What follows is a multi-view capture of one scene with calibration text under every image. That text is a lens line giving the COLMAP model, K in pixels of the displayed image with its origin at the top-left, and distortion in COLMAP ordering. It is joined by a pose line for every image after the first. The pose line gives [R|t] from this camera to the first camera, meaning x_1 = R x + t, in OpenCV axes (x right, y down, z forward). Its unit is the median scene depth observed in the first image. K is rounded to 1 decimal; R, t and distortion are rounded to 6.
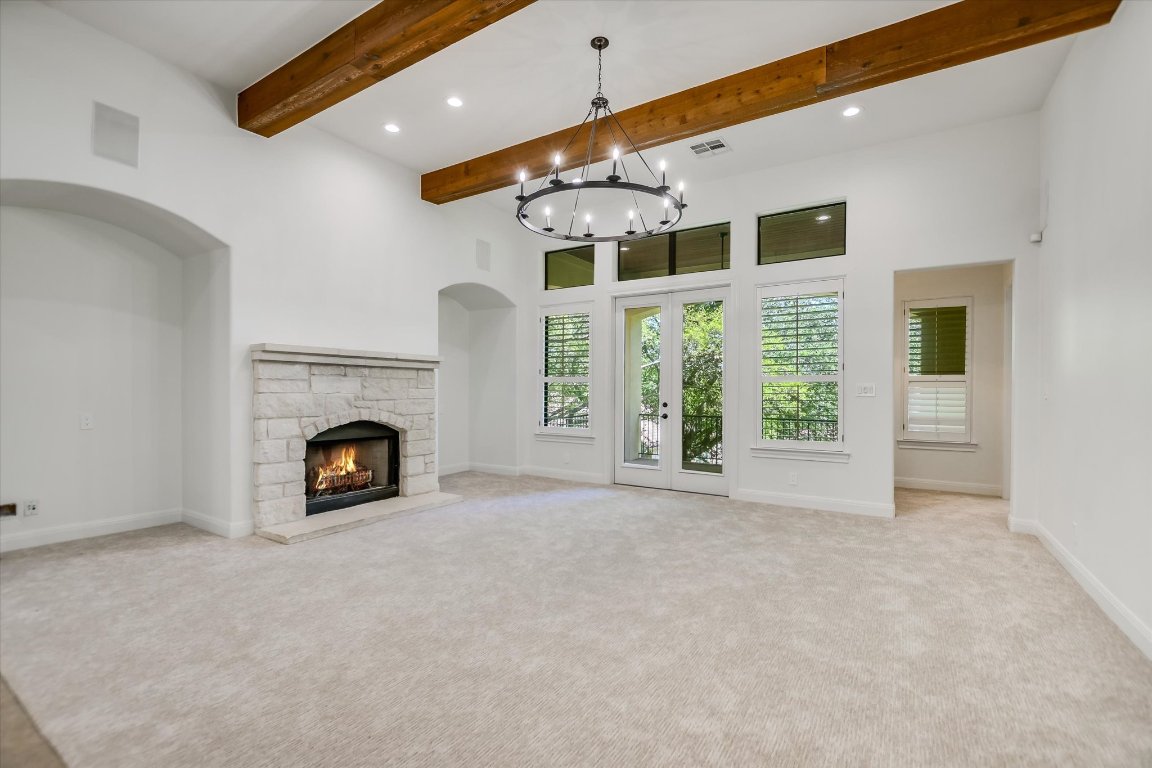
lens RADIAL K [[505.0, 0, 581.5], [0, 505.0, 392.3], [0, 0, 1]] dist [-0.021574, 0.000548]
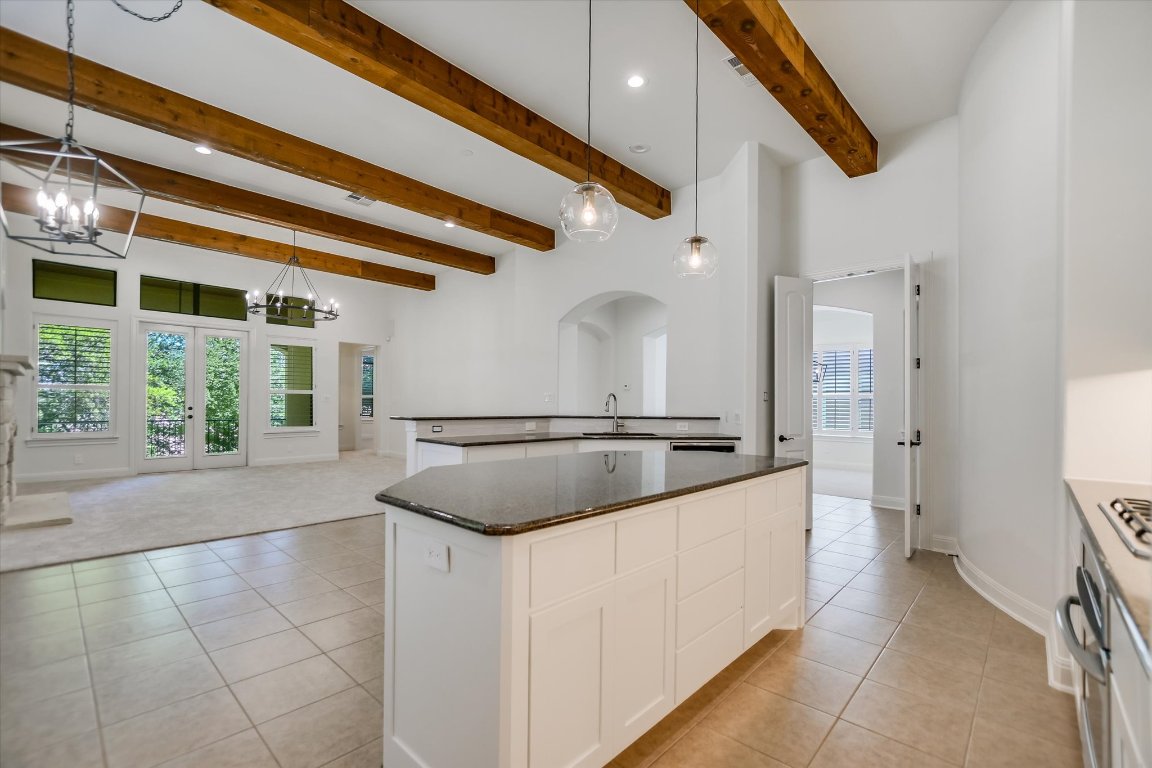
lens RADIAL K [[505.0, 0, 580.5], [0, 505.0, 390.9], [0, 0, 1]] dist [-0.021574, 0.000548]
pose [[0.170550, 0.016930, 0.985204, -1.241621], [-0.003579, 0.999856, -0.016563, -0.005151], [-0.985343, -0.000701, 0.170586, -0.350862]]
